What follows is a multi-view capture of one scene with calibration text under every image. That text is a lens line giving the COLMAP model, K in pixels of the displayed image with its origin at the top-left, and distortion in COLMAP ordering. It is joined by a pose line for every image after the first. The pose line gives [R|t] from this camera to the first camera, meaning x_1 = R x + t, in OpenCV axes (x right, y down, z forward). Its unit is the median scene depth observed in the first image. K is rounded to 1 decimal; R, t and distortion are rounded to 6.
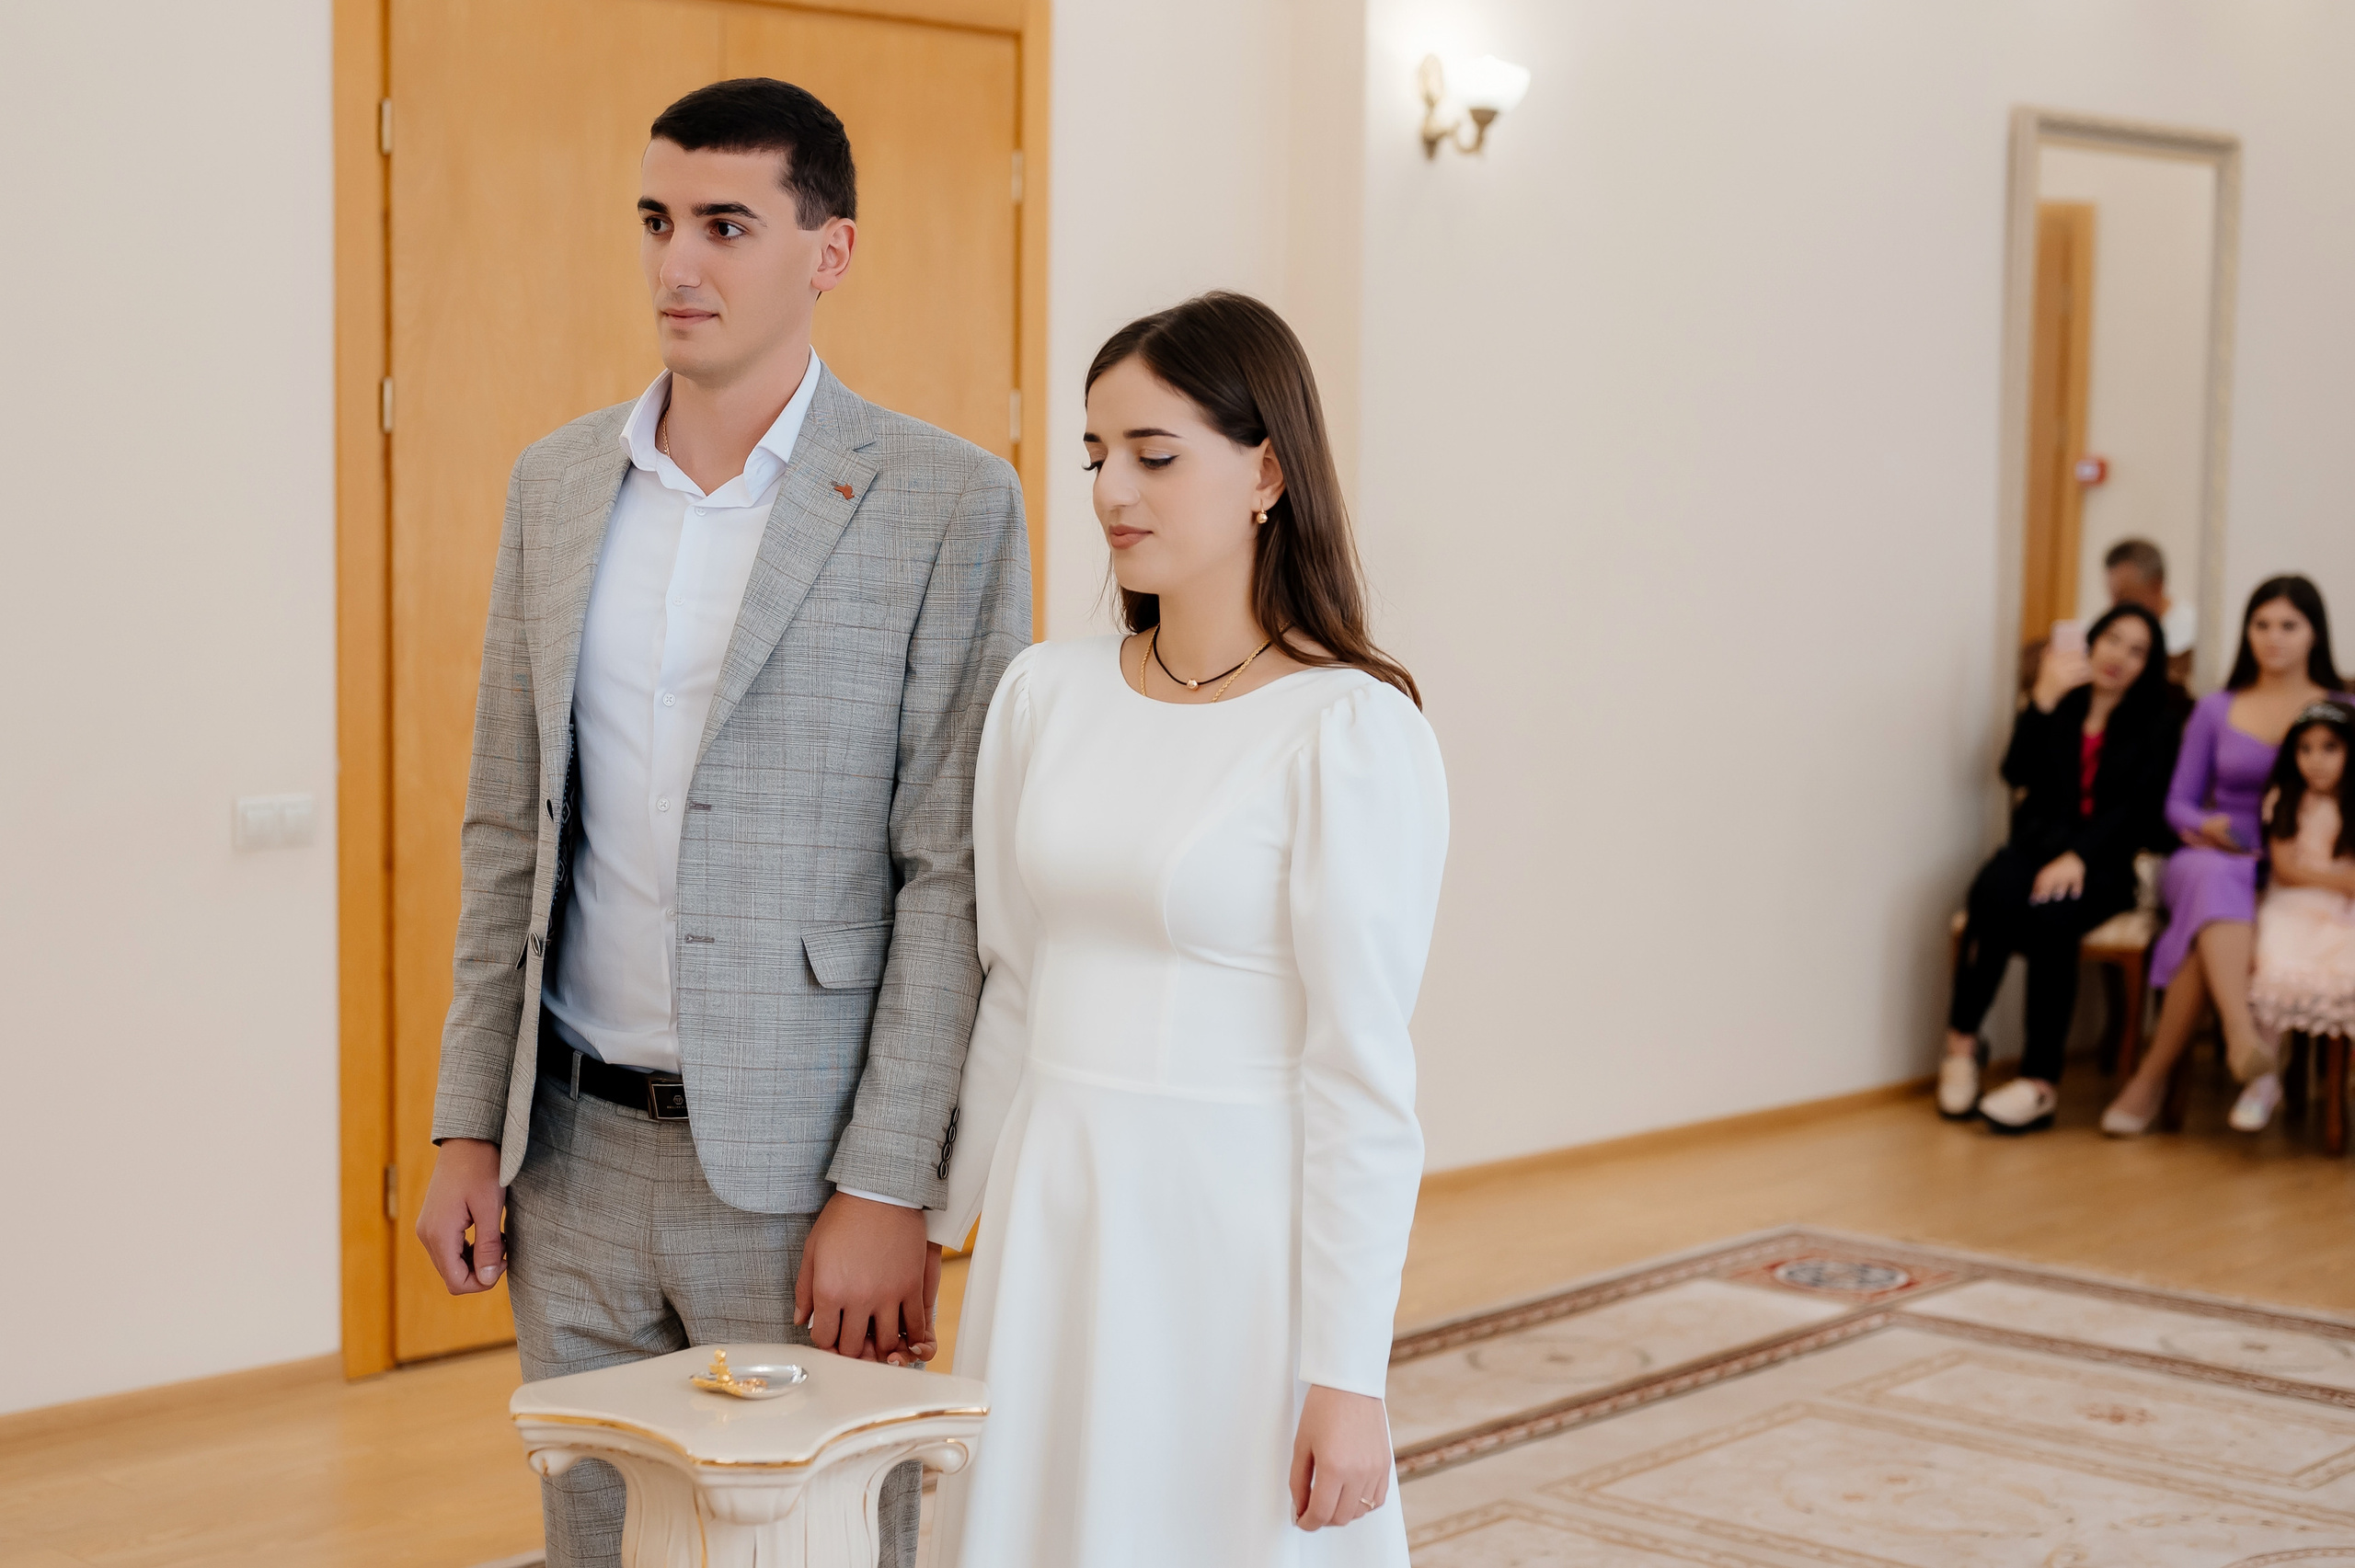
lens RADIAL K [[3579.6, 0, 1165.6], [0, 3579.6, 798.9], [0, 0, 1]] dist [0.004927, -0.008433]
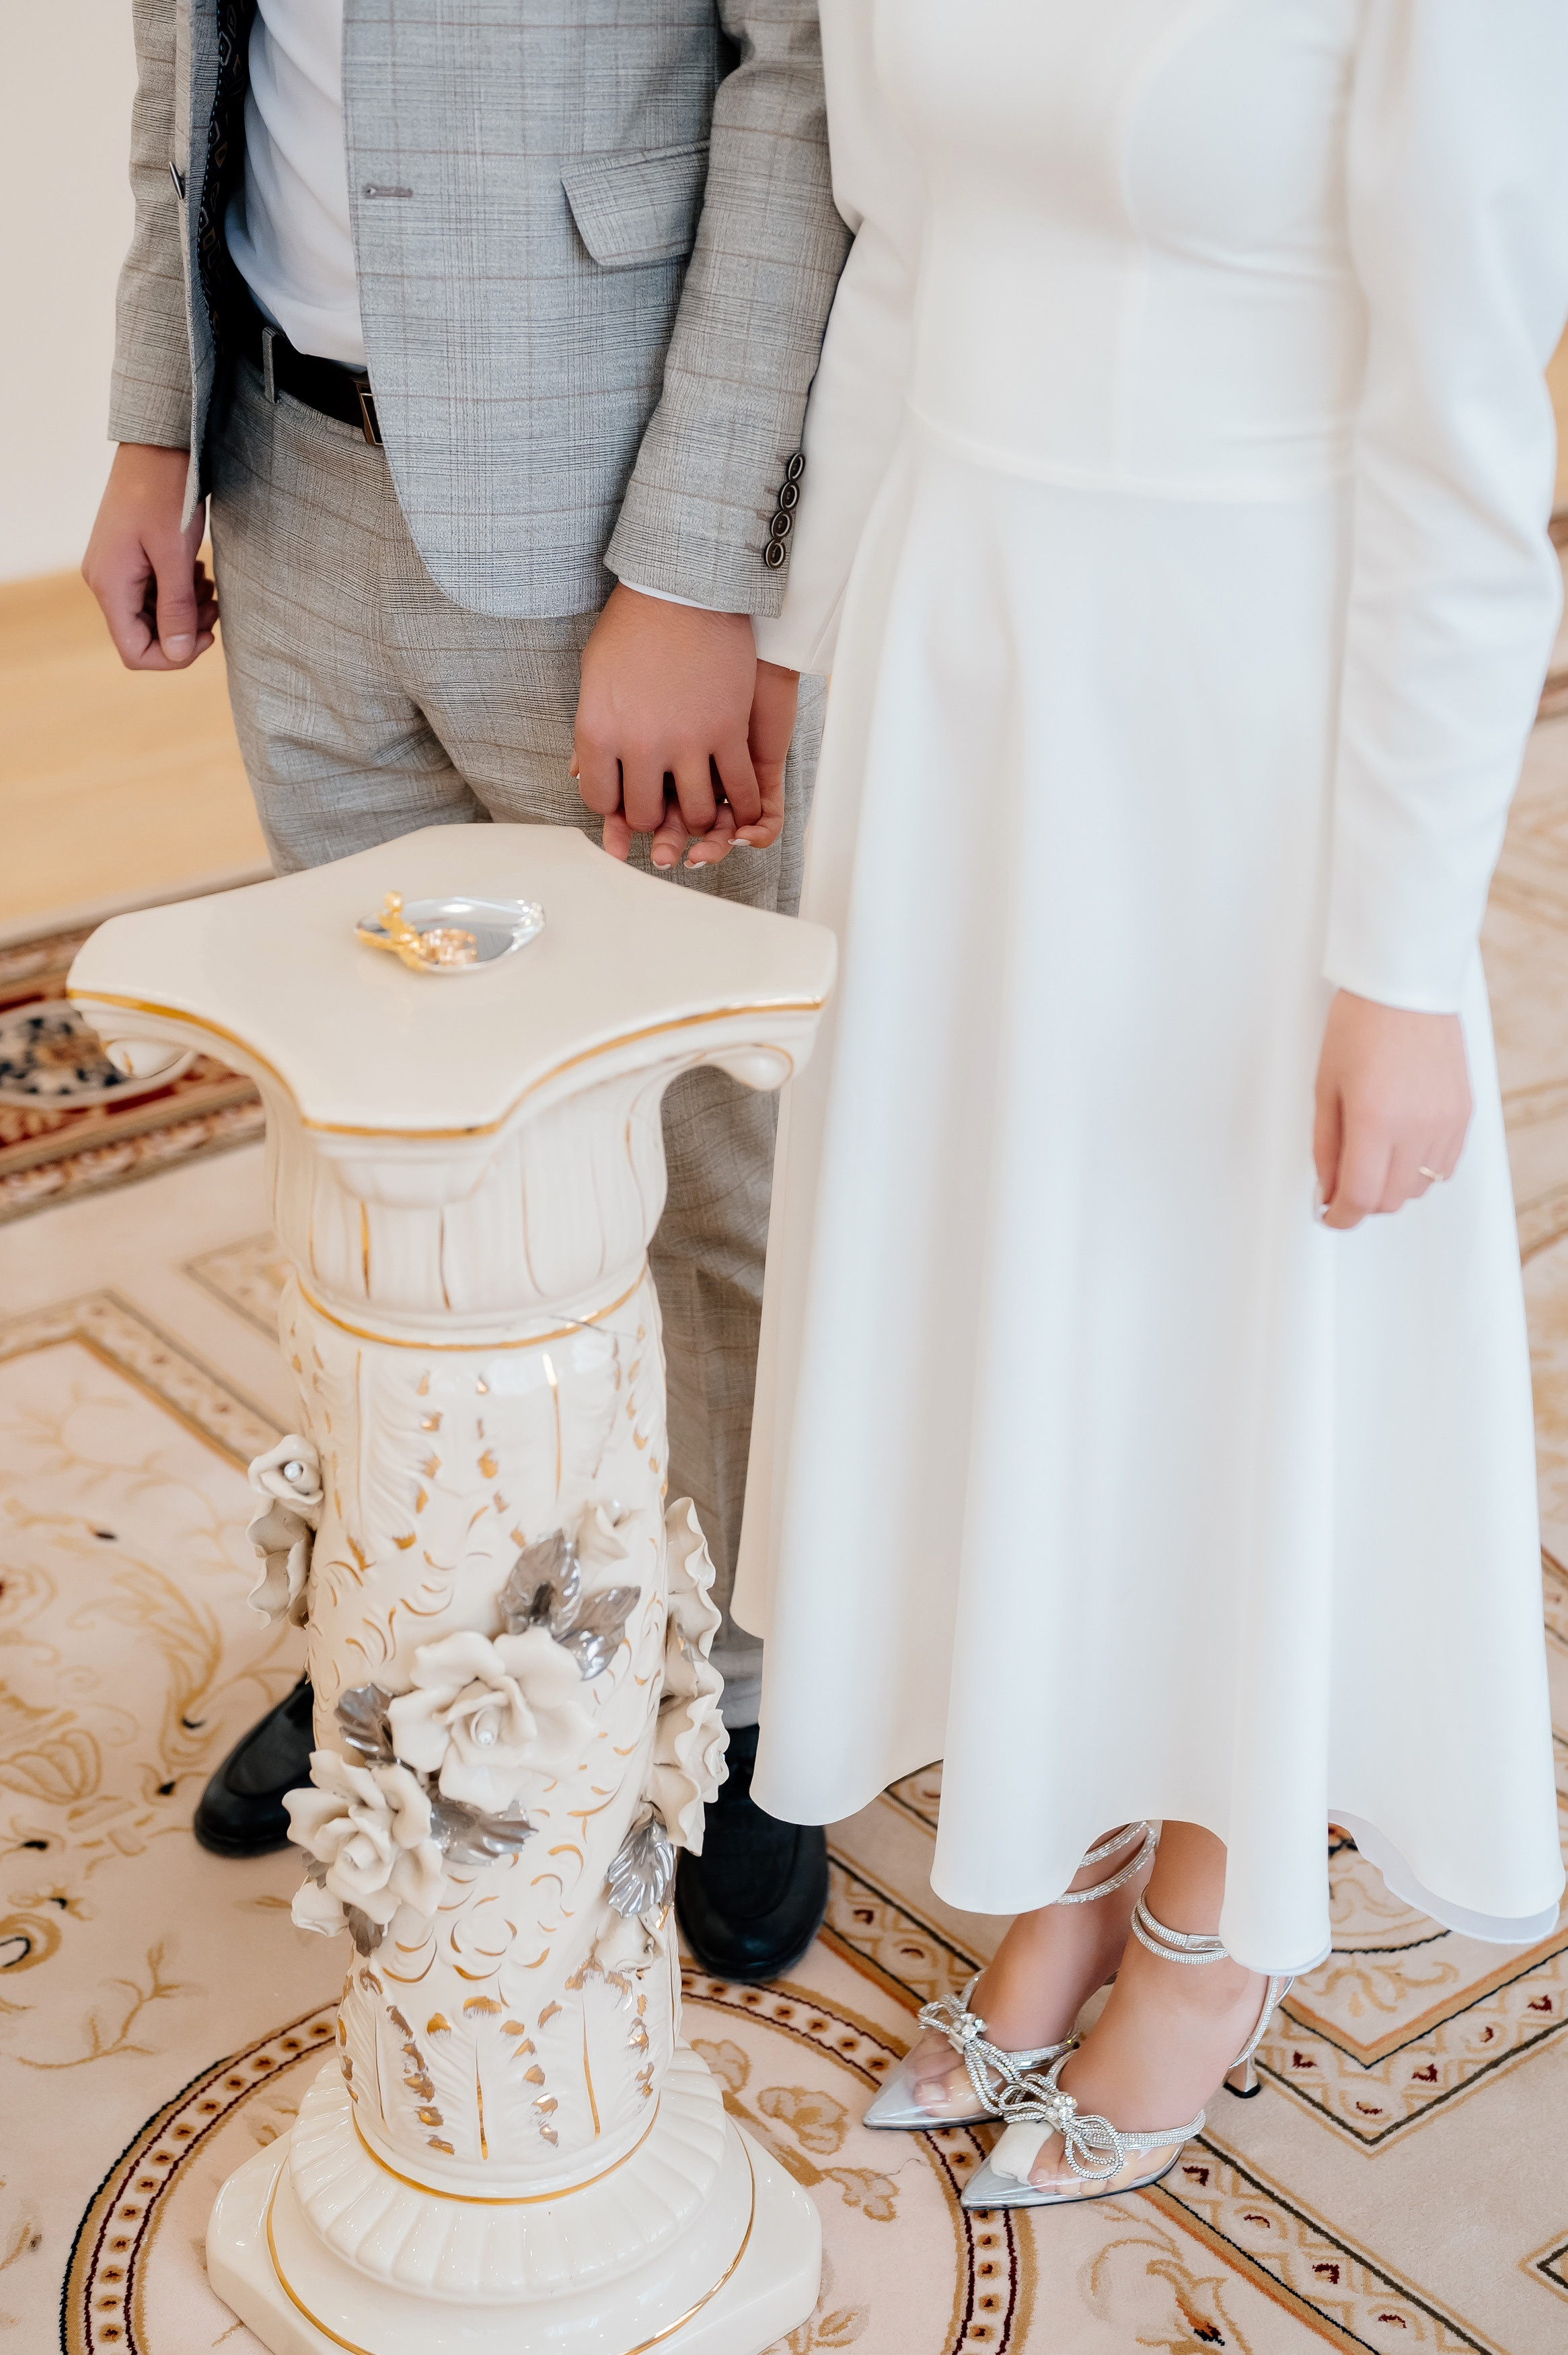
lens RADIAL K [[3477.7, 0, 881.6], [0, 3477.7, 1046.4], [0, 0, 1]] dist [0.004478, 0.038315]
pose [[0.991176, 0.039241, -0.126613, 0.032662], [0.008608, 0.934106, 0.356892, -0.033538], [0.132275, -0.354833, 0.925525, 0.375599]]
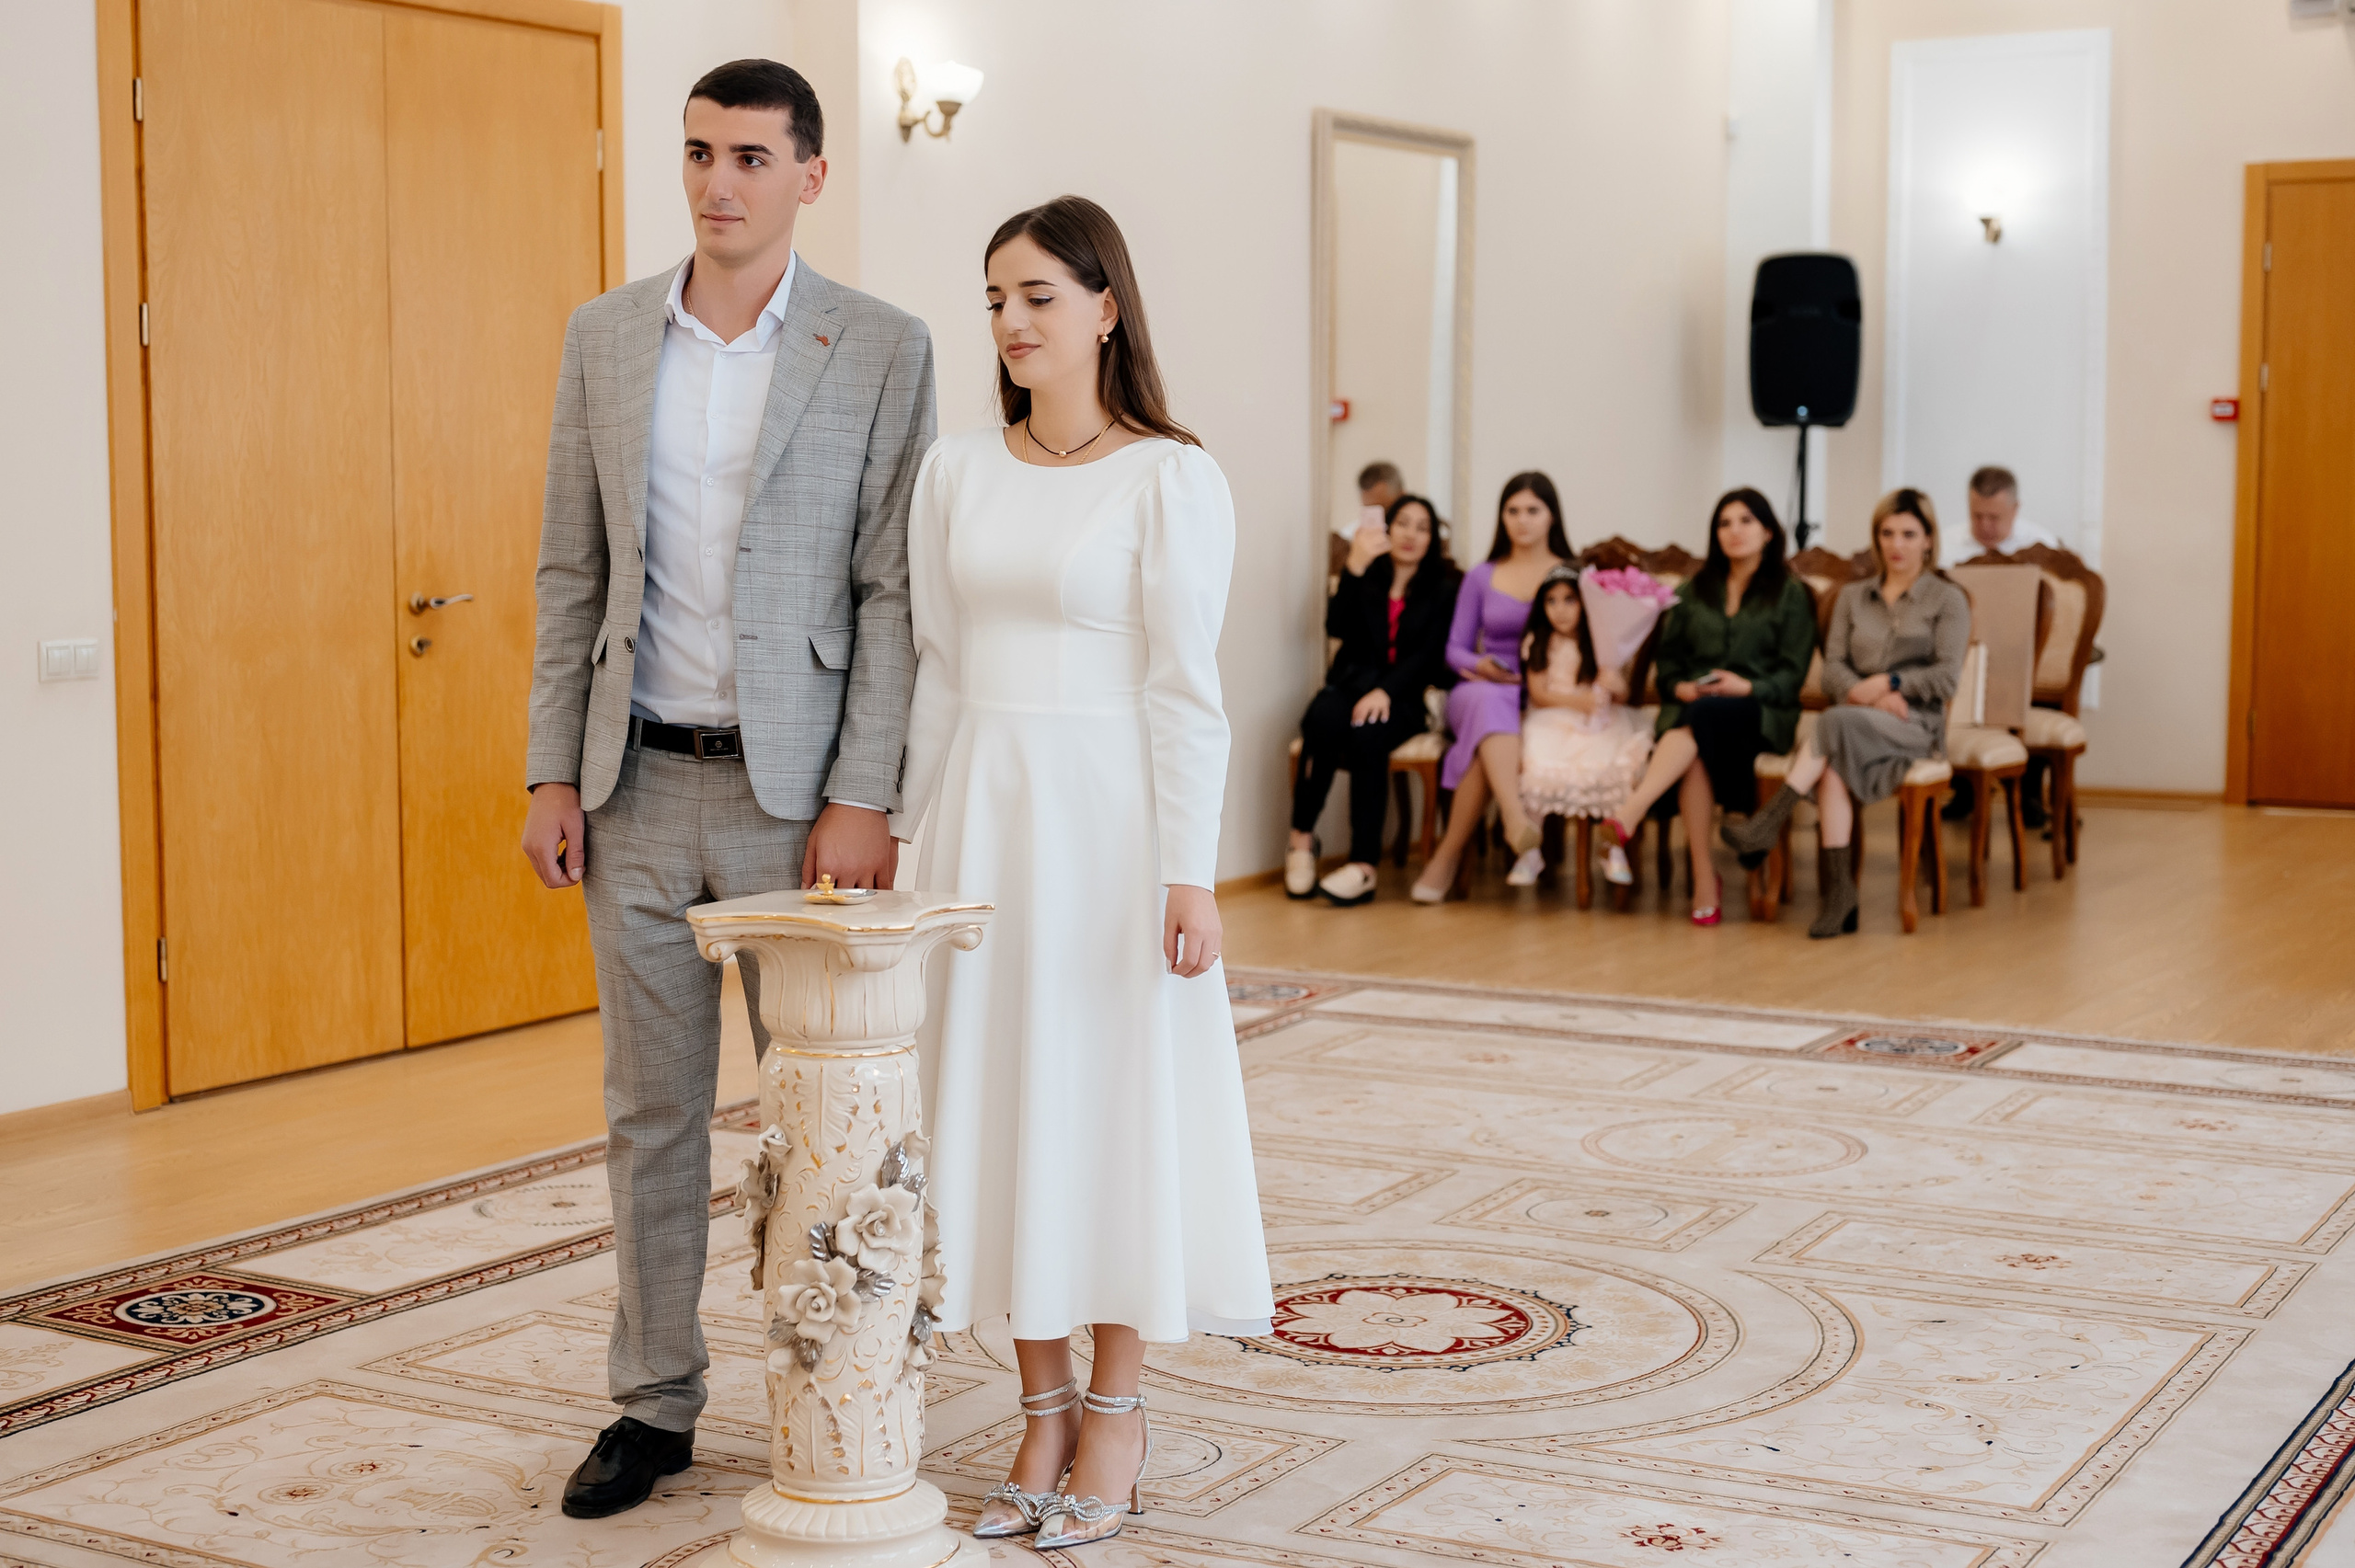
lens RADIAL K [[3392.6, 0, 1143.9], [0, 3392.6, 822.4], [0, 0, 1]] dist [0.008248, -0.030936]
pose [[0.970659, -0.035127, 0.237880, -0.294403], [0.031860, 0.999338, 0.017564, 0.093911], [-0.238339, -0.009470, 0.971136, -0.406129]]
